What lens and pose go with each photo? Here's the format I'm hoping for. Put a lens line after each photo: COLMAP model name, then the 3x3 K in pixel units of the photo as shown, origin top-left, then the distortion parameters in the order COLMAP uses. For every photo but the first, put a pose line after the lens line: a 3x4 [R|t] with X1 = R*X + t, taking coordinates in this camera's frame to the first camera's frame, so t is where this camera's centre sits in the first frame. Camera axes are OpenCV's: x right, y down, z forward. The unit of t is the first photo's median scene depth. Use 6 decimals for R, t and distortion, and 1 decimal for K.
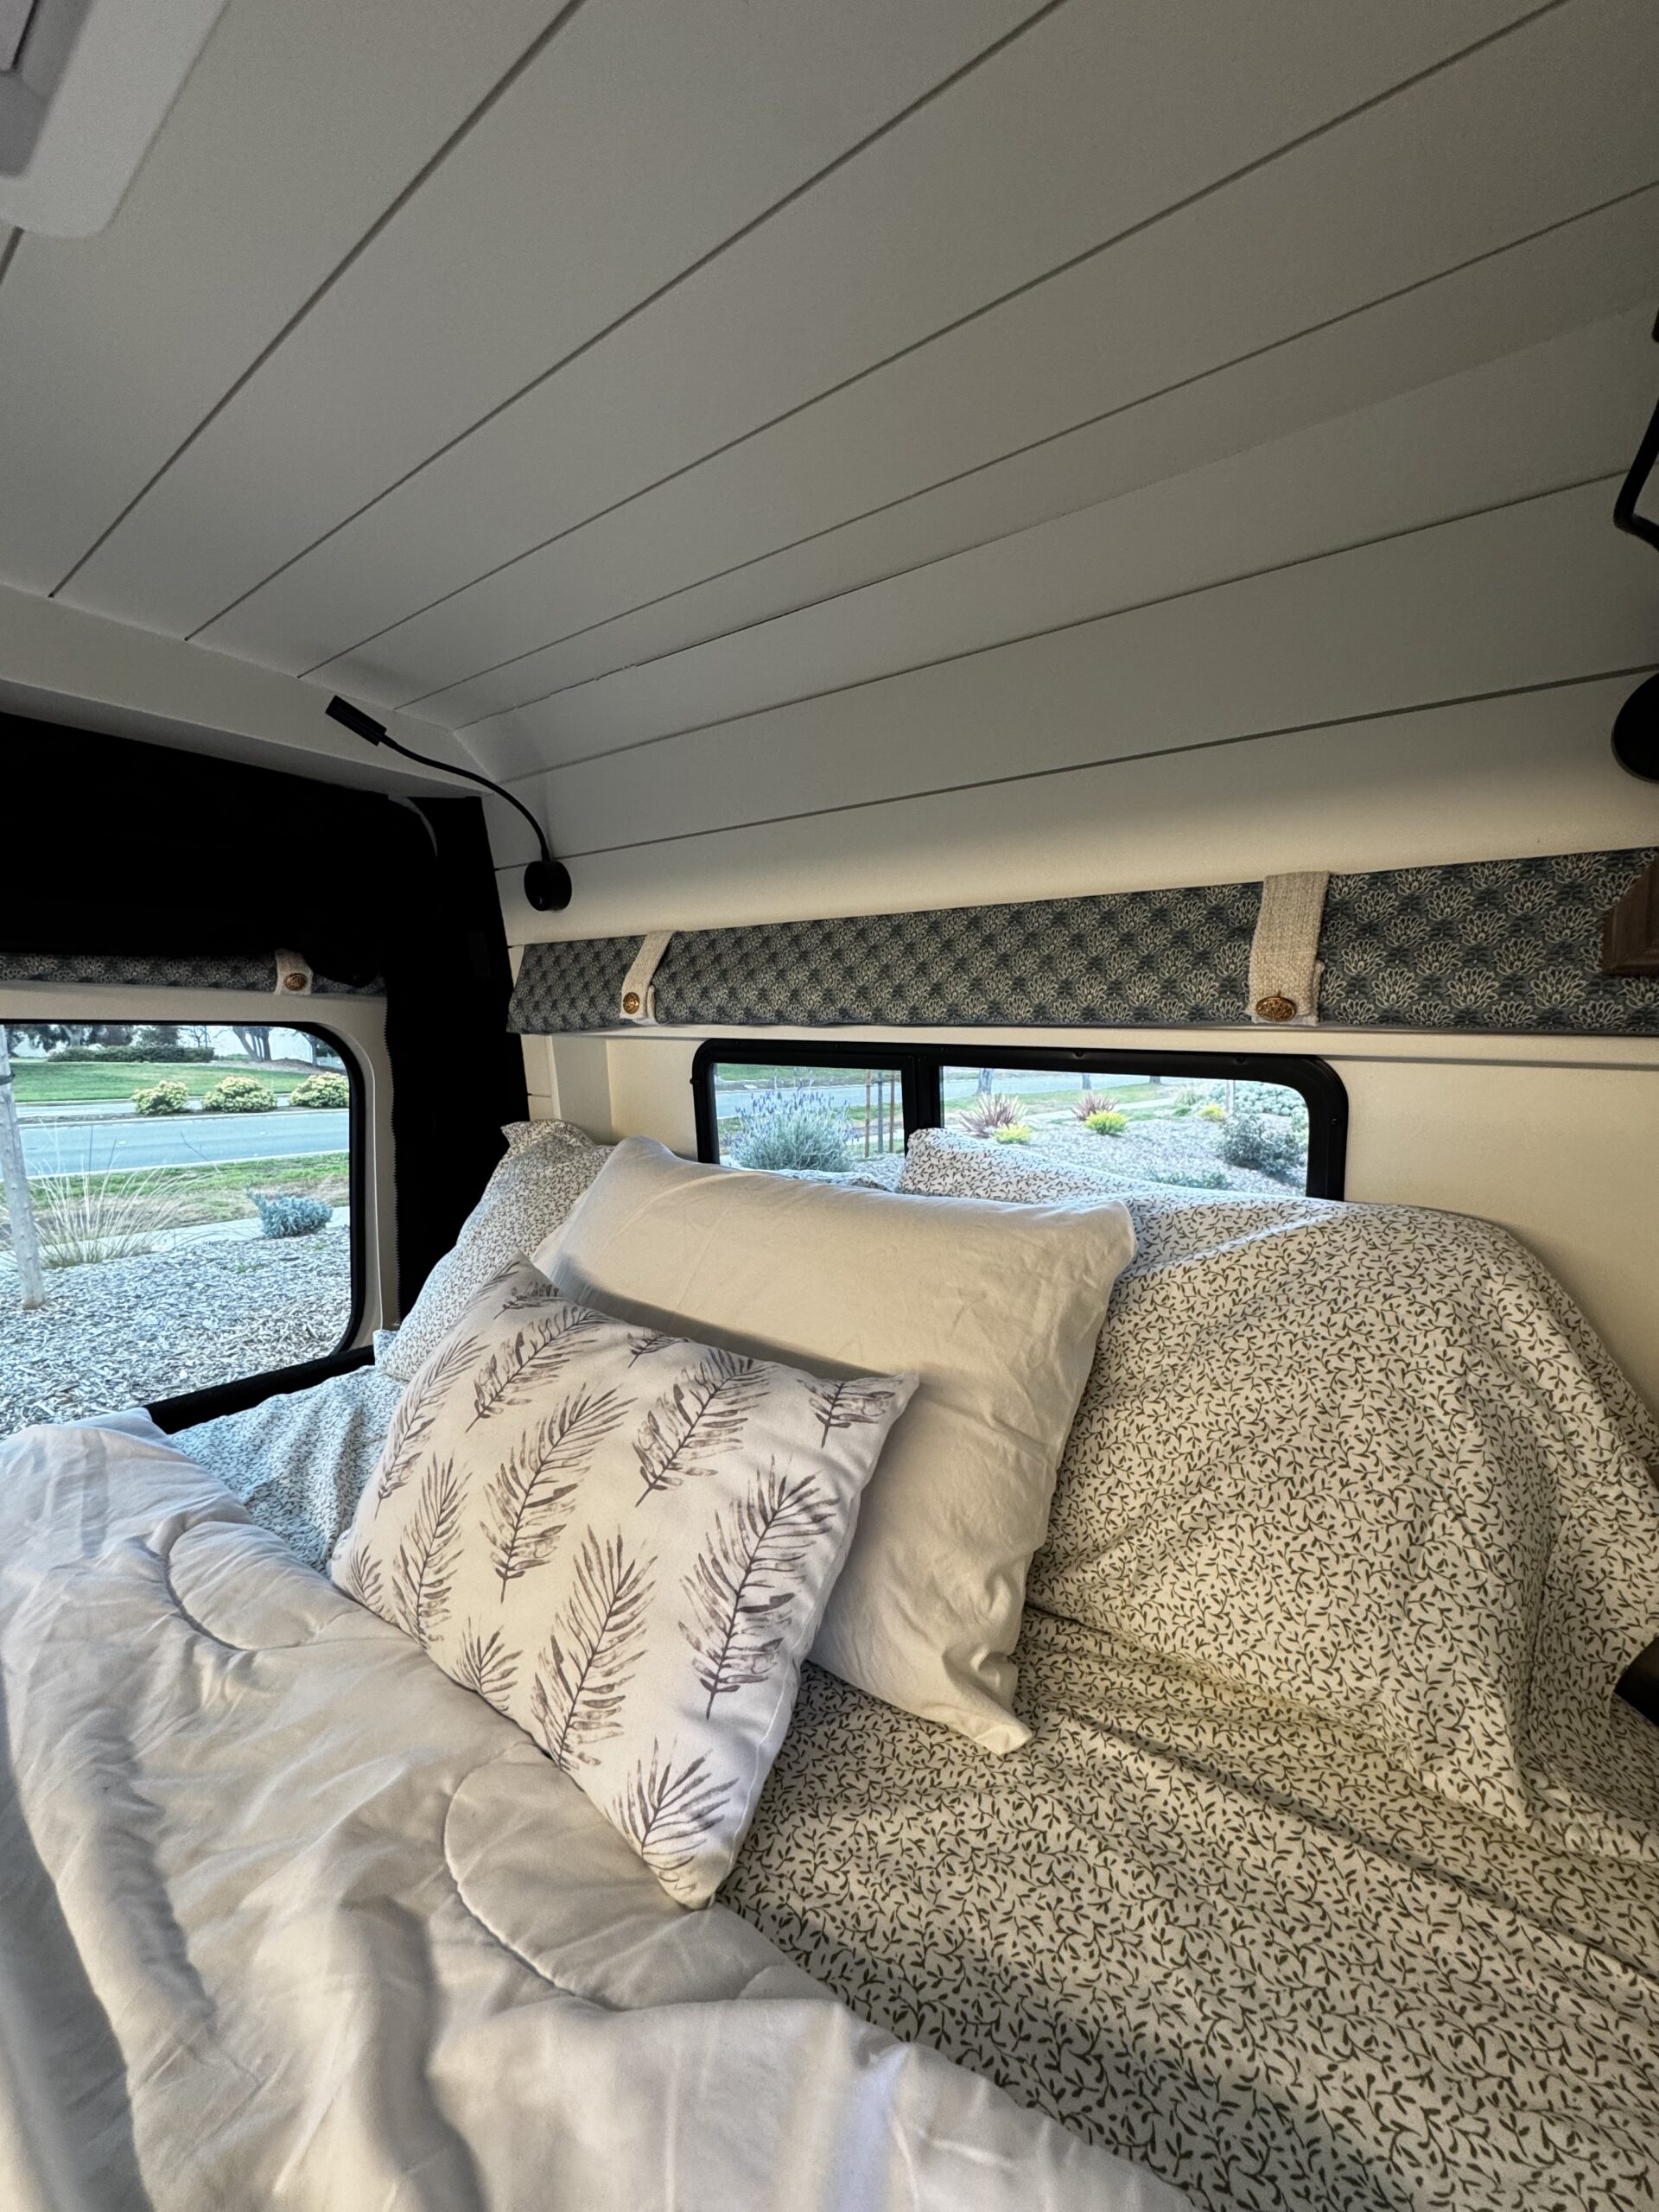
lens RADIAL K [[883.6, 0, 838.1], [0, 883.6, 1105.4], [0, 0, 1]] dist [-0.001932, 0.000141]
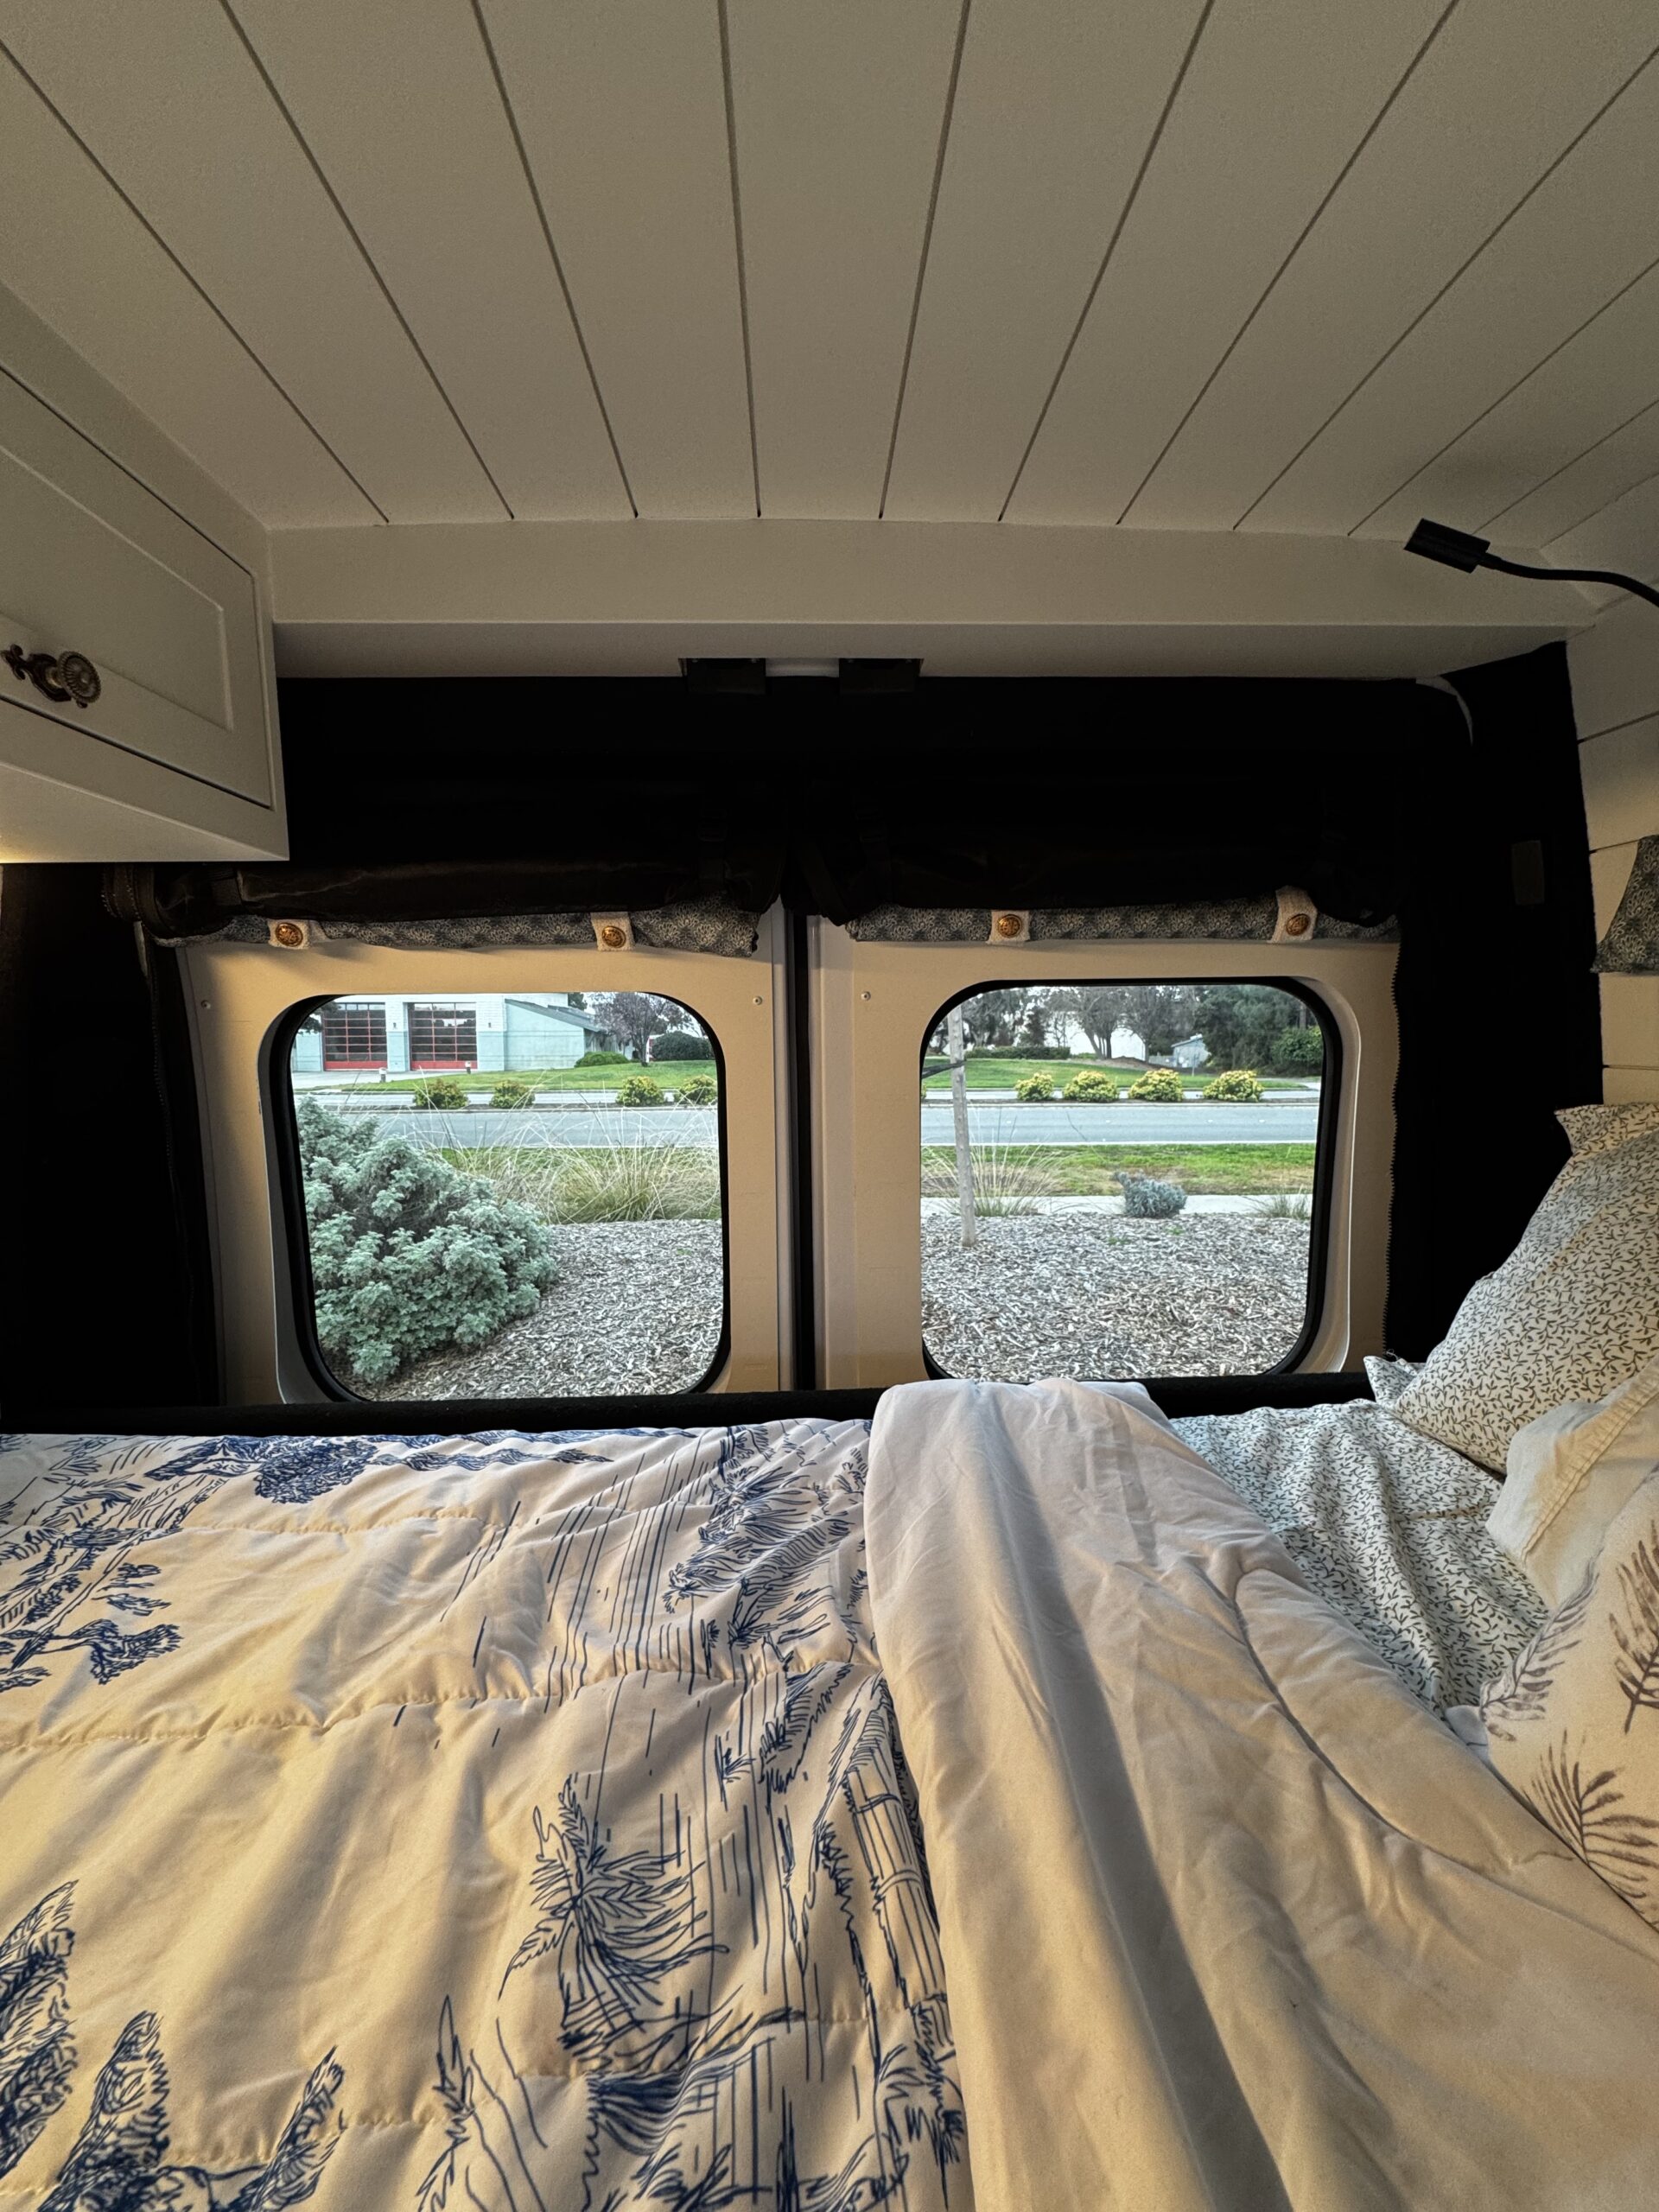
lens RADIAL K [[883.6, 0, 838.1], [0, 883.6, 1105.4], [0, 0, 1]] dist [-0.001932, 0.000141]
pose [[0.646806, 0.045877, -0.761273, -0.268280], [-0.045713, 0.998726, 0.021347, 0.038566], [0.761283, 0.020993, 0.648080, 0.129765]]
